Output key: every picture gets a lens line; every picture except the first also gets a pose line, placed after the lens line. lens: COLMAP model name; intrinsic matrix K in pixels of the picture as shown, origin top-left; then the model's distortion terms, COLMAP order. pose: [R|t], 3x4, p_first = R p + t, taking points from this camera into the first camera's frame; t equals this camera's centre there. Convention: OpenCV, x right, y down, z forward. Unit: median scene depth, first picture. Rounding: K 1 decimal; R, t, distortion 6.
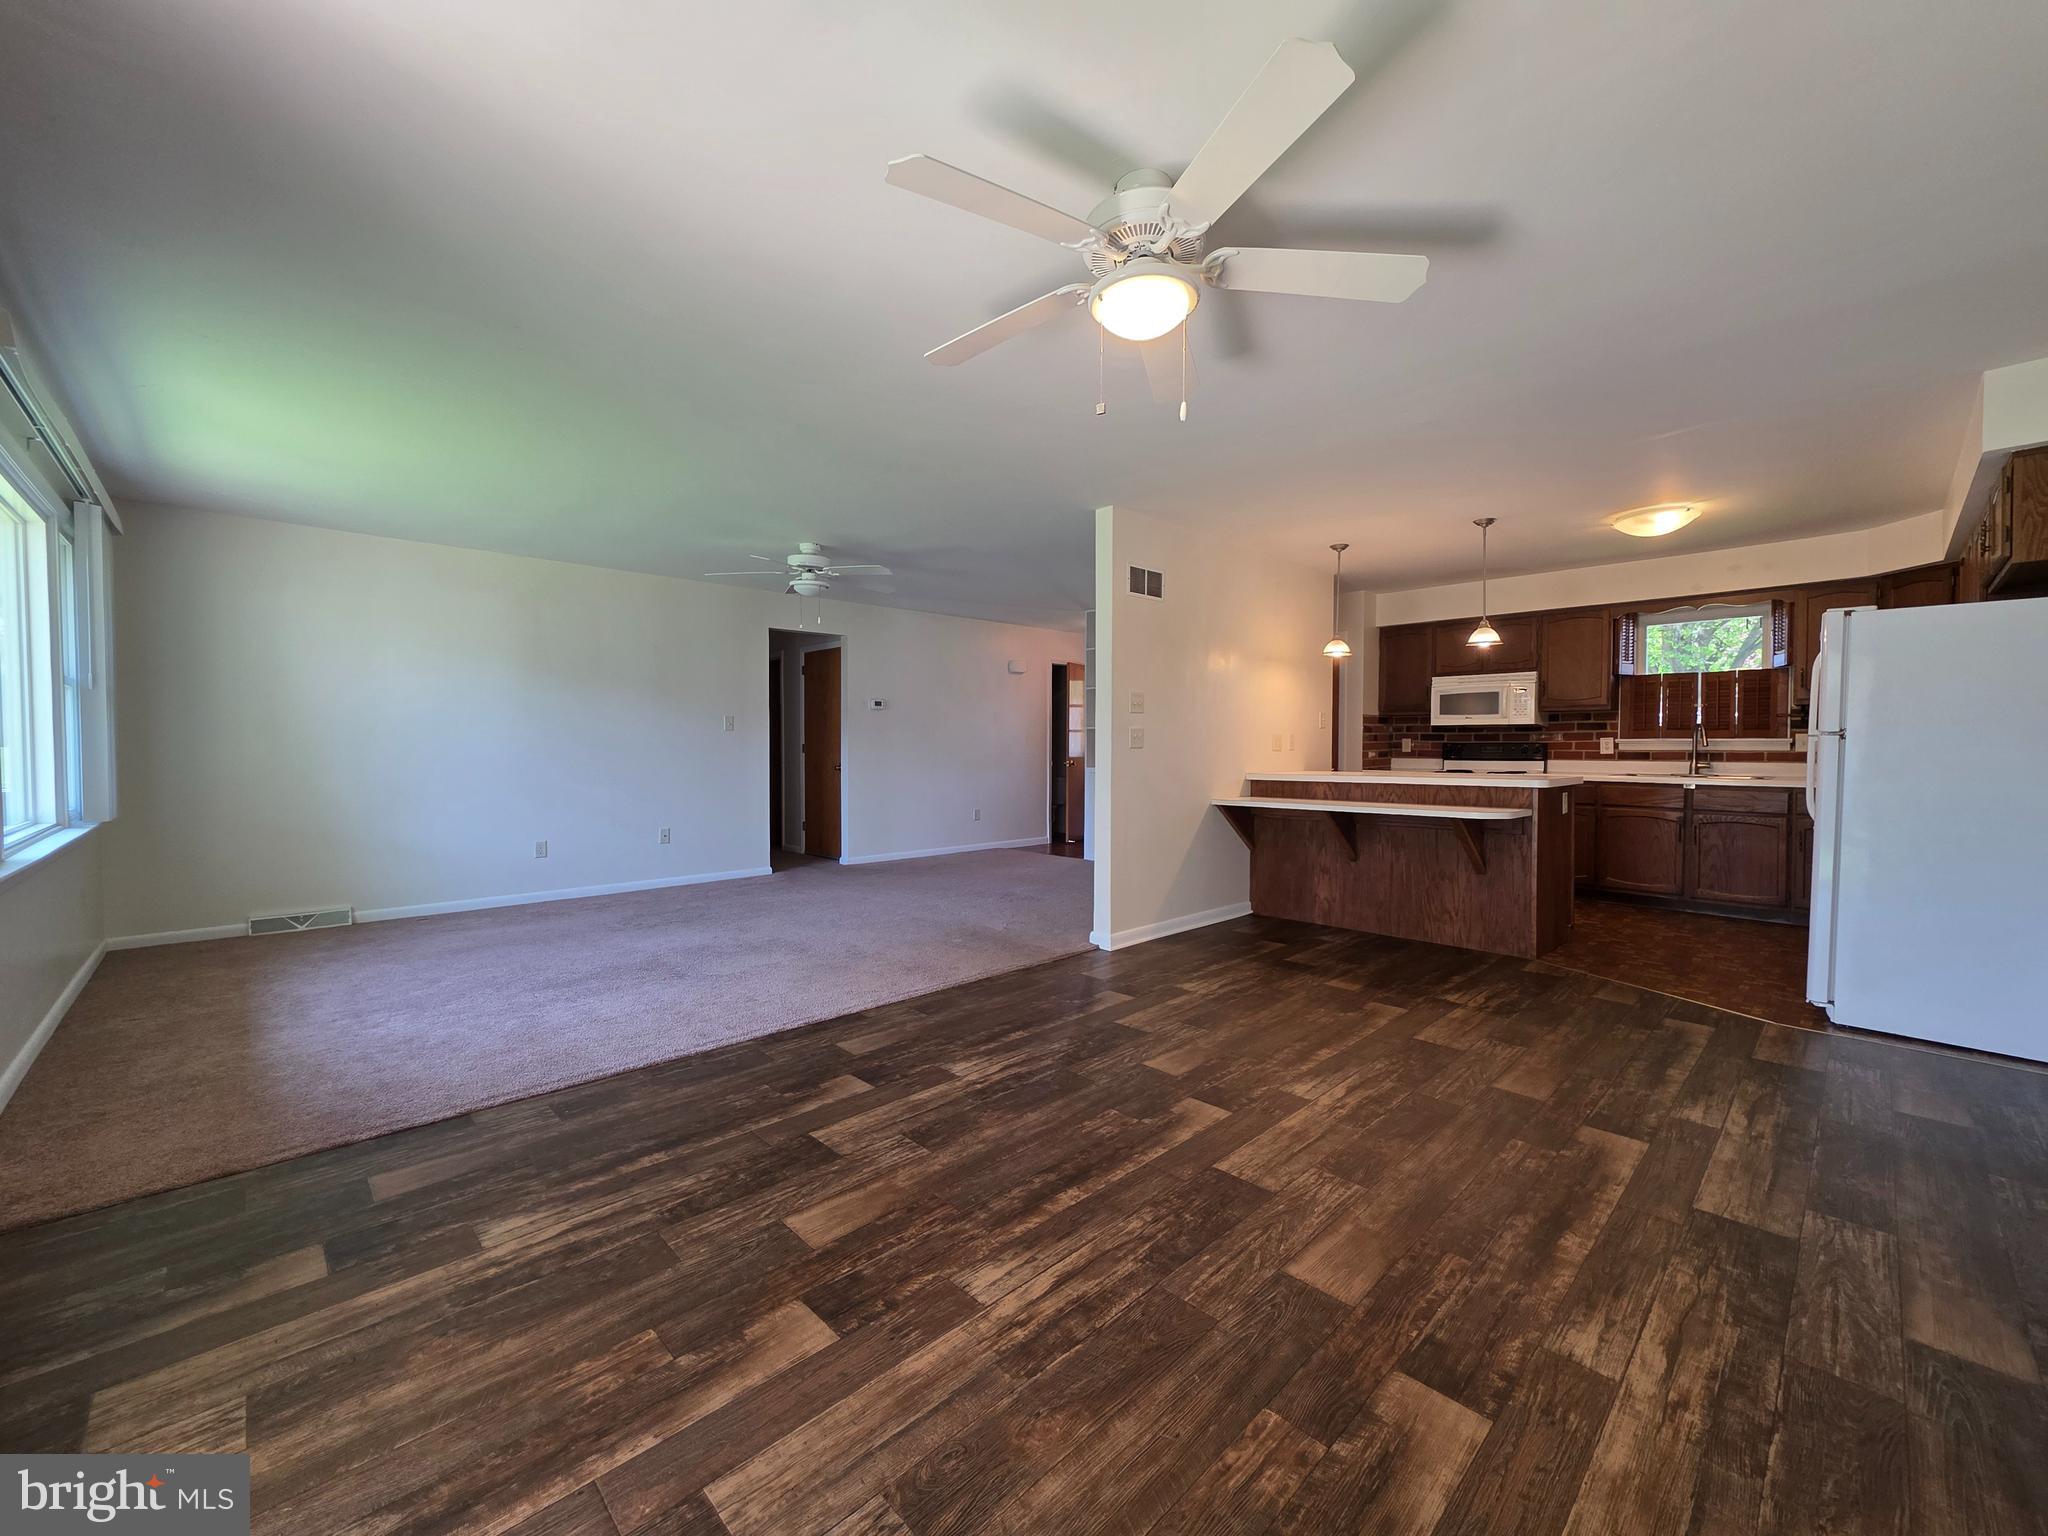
lens RADIAL K [[817.4, 0, 1035.3], [0, 817.4, 767.5], [0, 0, 1]] dist [0.002959, 0.000357]
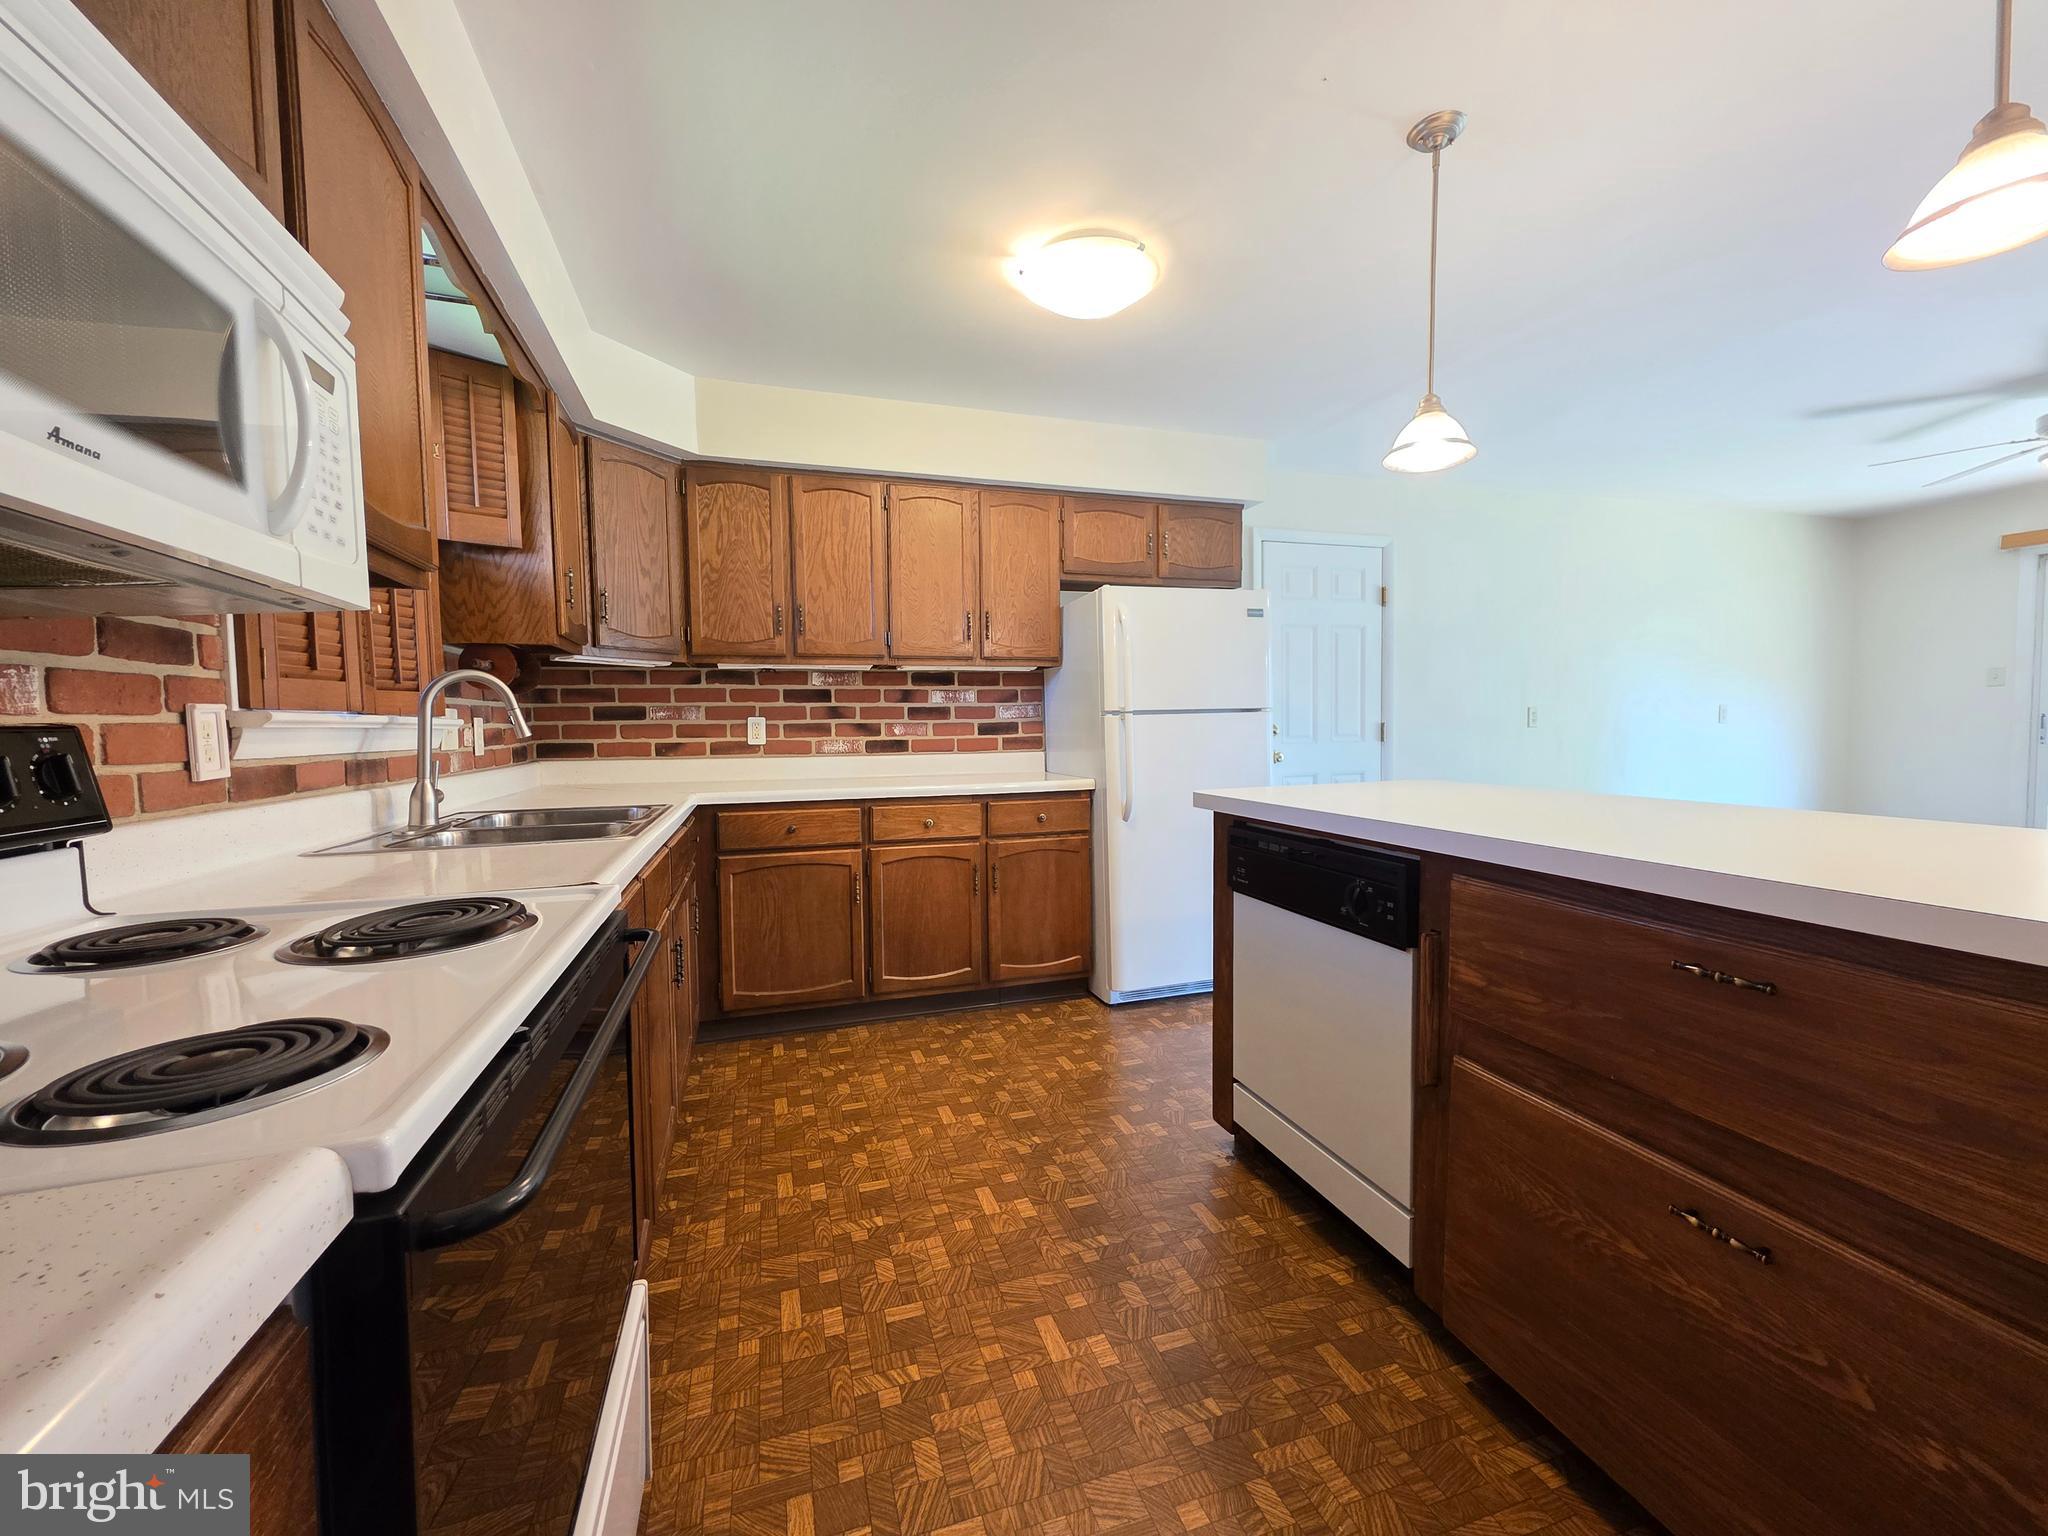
lens RADIAL K [[817.4, 0, 1020.8], [0, 817.4, 762.6], [0, 0, 1]] dist [0.002959, 0.000357]
pose [[-0.893496, -0.000514, 0.449072, 0.443481], [0.035150, 0.996851, 0.071077, -0.031061], [-0.447694, 0.079292, -0.890664, 1.183558]]
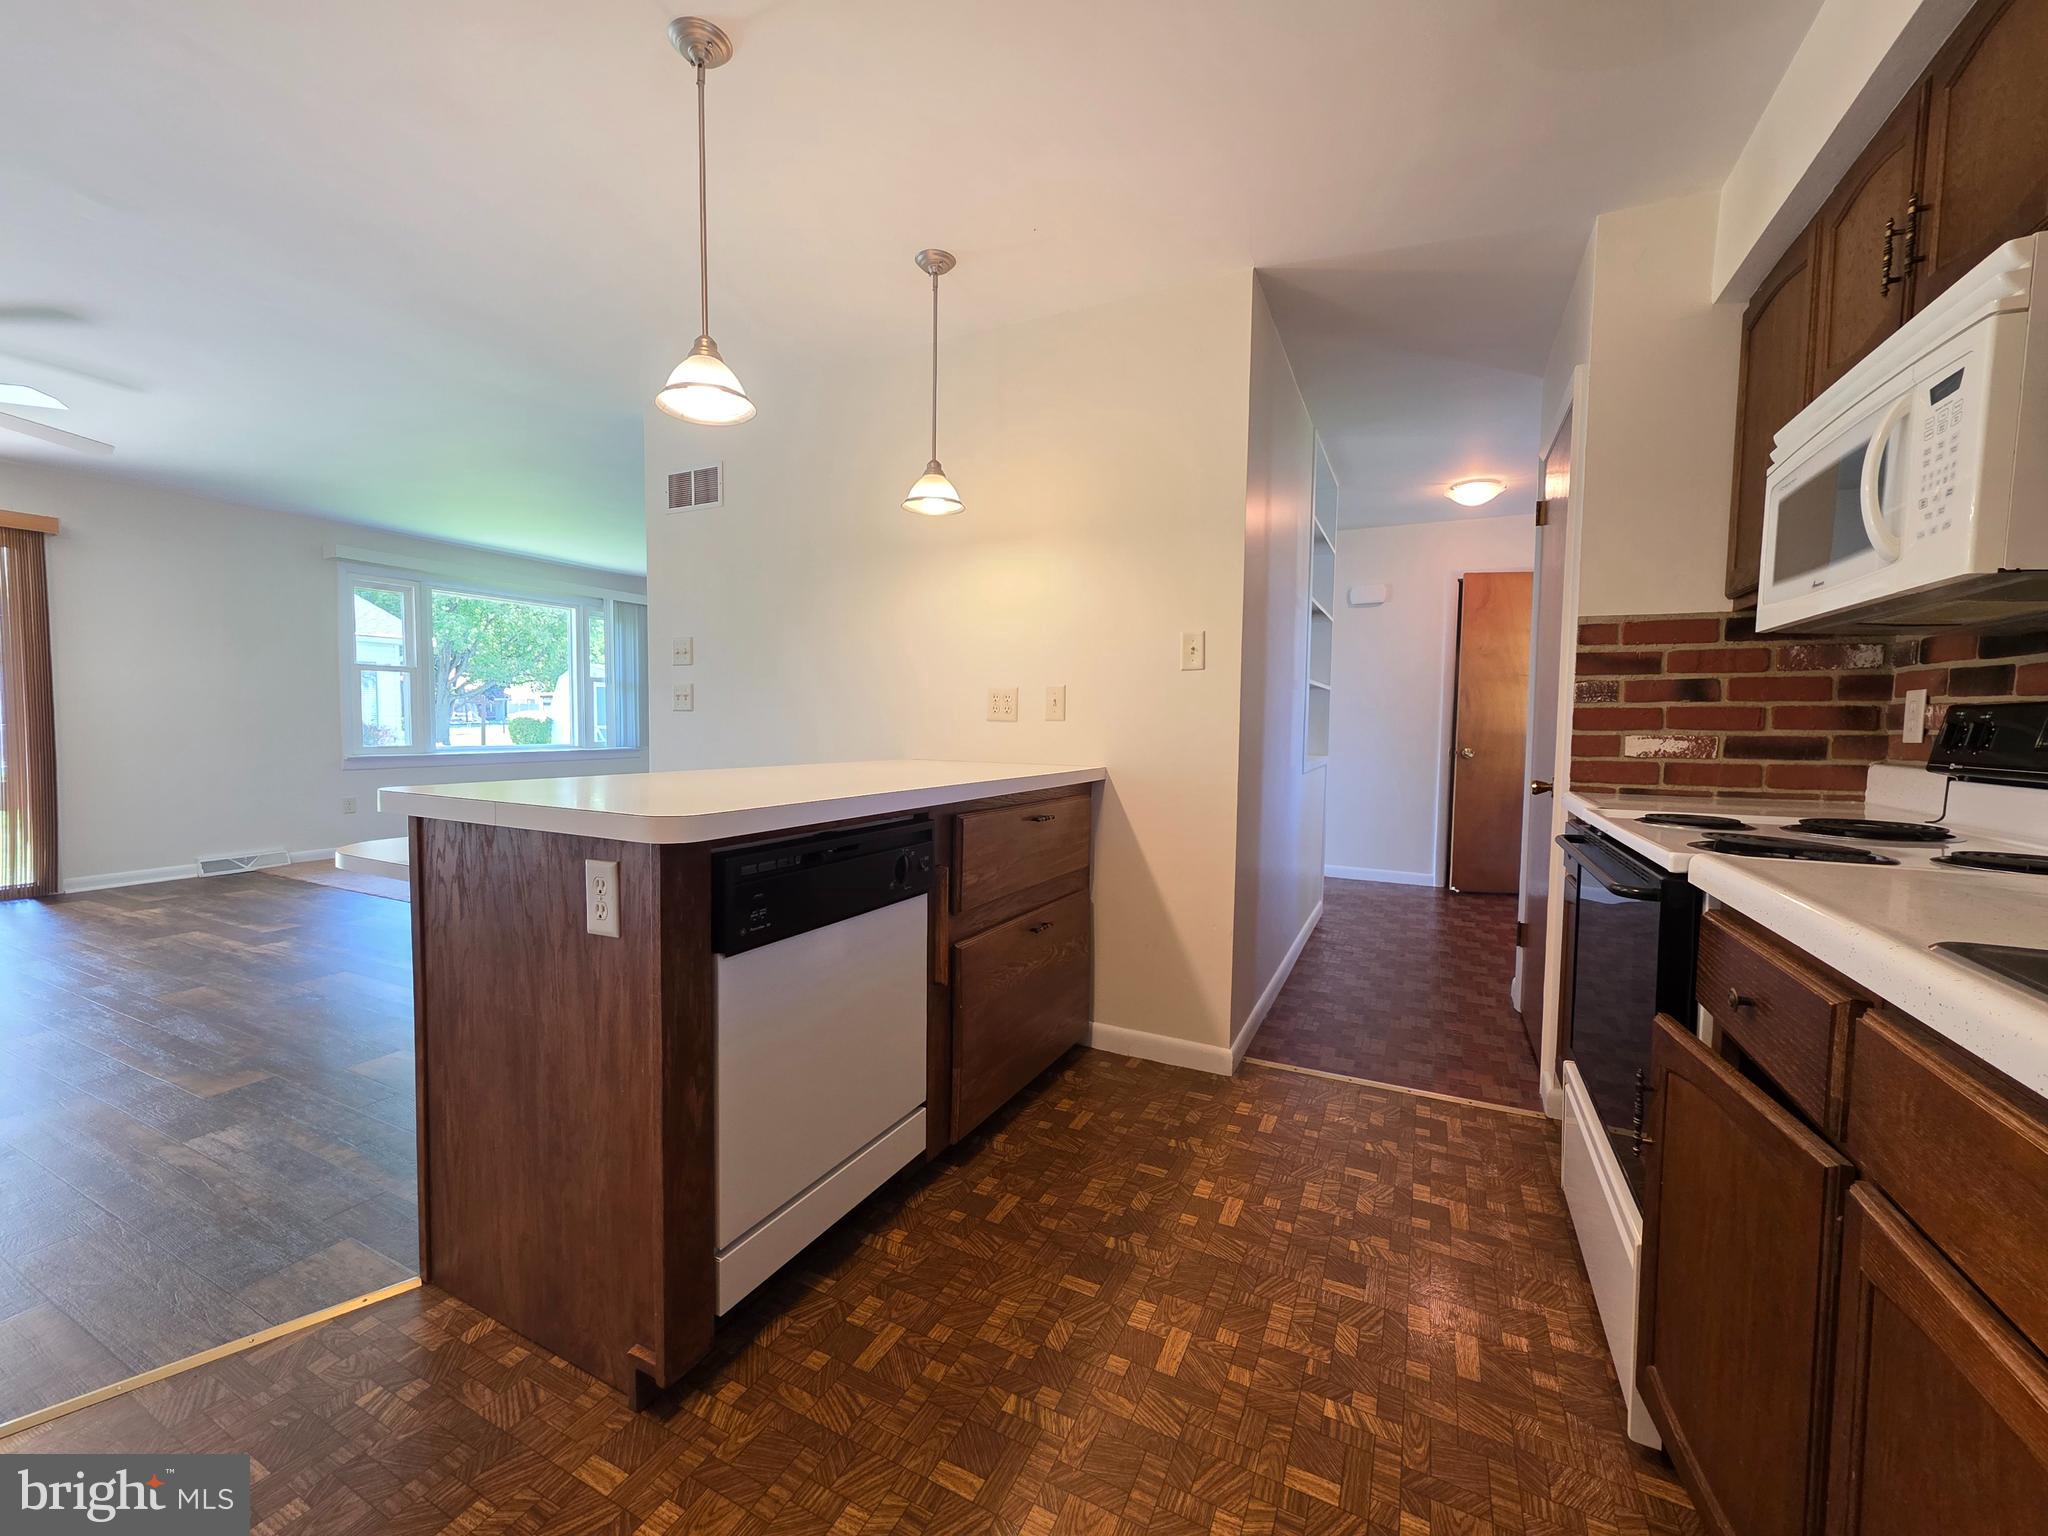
lens RADIAL K [[817.4, 0, 1022.3], [0, 817.4, 764.9], [0, 0, 1]] dist [0.002959, 0.000357]
pose [[0.332072, 0.060574, -0.941307, 0.761089], [-0.044832, 0.997822, 0.048395, -0.015150], [0.942188, 0.026130, 0.334064, 0.827721]]
